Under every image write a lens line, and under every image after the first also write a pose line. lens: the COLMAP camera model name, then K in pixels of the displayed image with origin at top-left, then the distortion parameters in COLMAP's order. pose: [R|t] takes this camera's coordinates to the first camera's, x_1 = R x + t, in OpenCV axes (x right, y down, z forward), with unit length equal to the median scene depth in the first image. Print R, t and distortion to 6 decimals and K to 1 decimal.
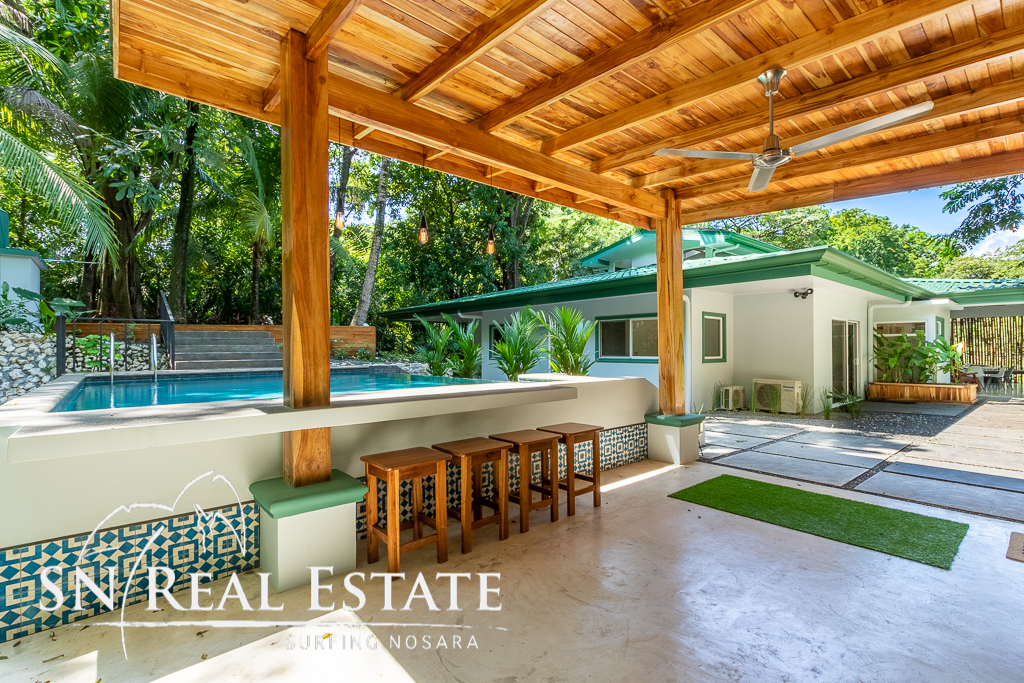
lens RADIAL K [[473.2, 0, 513.1], [0, 473.2, 341.4], [0, 0, 1]] dist [0.000312, -0.000561]
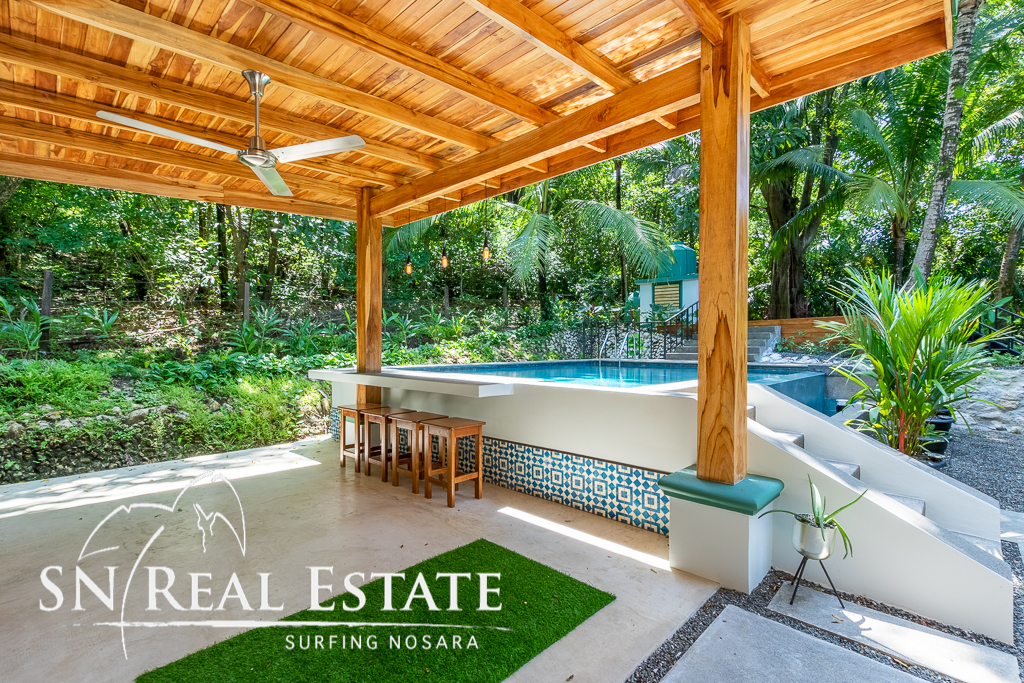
lens RADIAL K [[473.2, 0, 512.7], [0, 473.2, 345.5], [0, 0, 1]] dist [0.000312, -0.000561]
pose [[0.079431, 0.007089, -0.996815, 0.873675], [0.012583, 0.999888, 0.008113, 0.009242], [0.996761, -0.013187, 0.079332, 0.800466]]
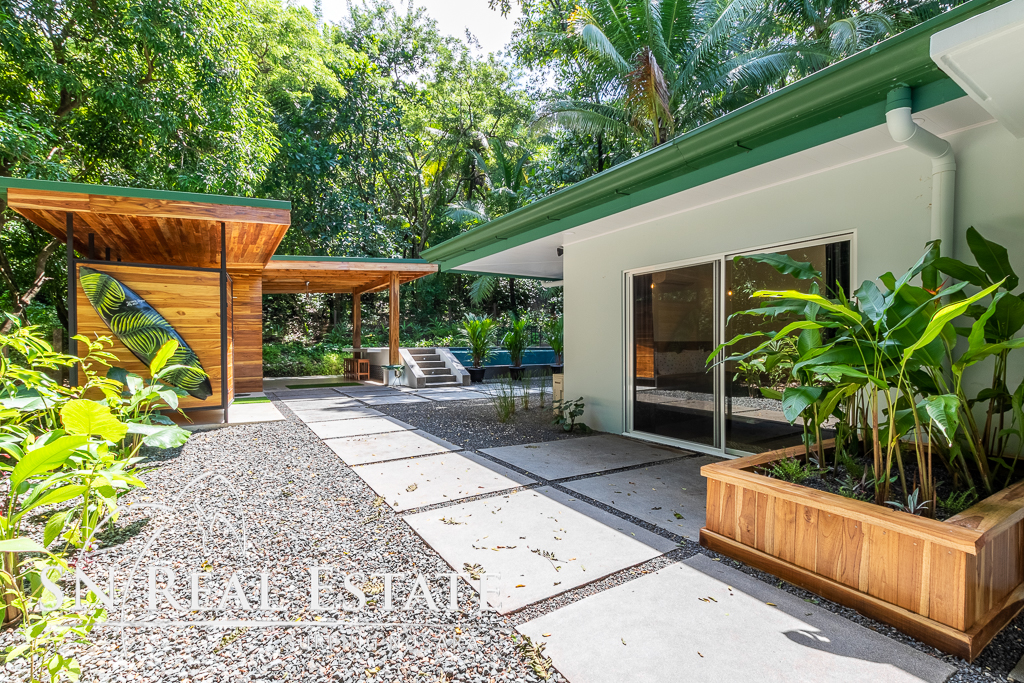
lens RADIAL K [[473.2, 0, 511.3], [0, 473.2, 346.8], [0, 0, 1]] dist [0.000312, -0.000561]
pose [[-0.171288, 0.011815, -0.985150, 2.062589], [0.016303, 0.999825, 0.009156, 0.038002], [0.985086, -0.014492, -0.171451, 1.659262]]
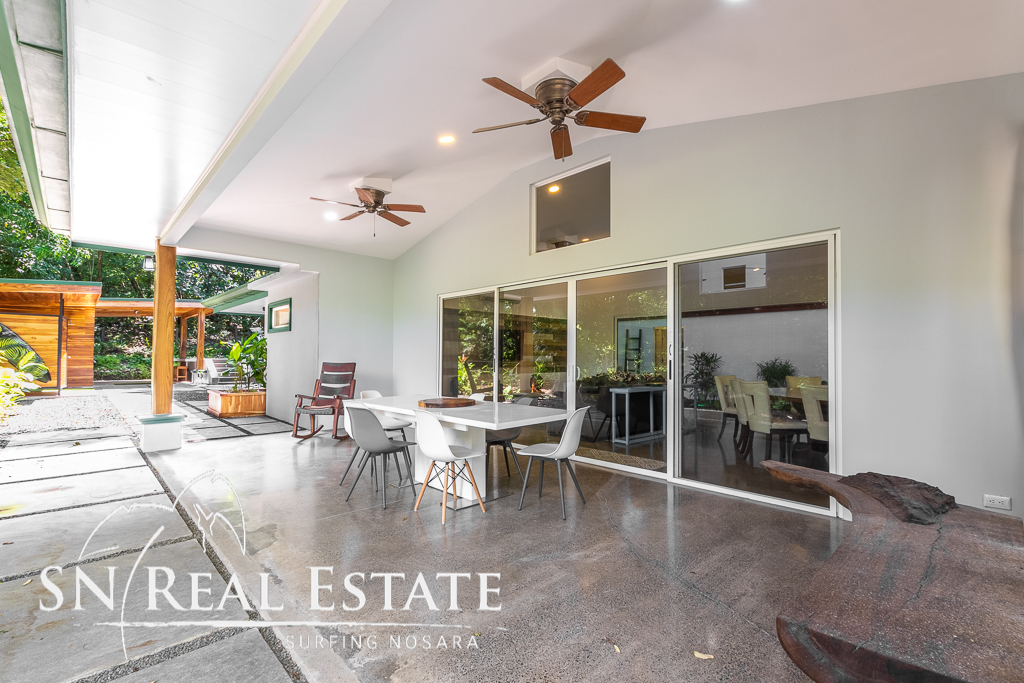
lens RADIAL K [[473.2, 0, 512.5], [0, 473.2, 346.4], [0, 0, 1]] dist [0.000312, -0.000561]
pose [[0.023849, -0.020415, -0.999507, 2.945224], [0.003528, 0.999787, -0.020337, 0.043796], [0.999709, -0.003041, 0.023916, 2.492918]]
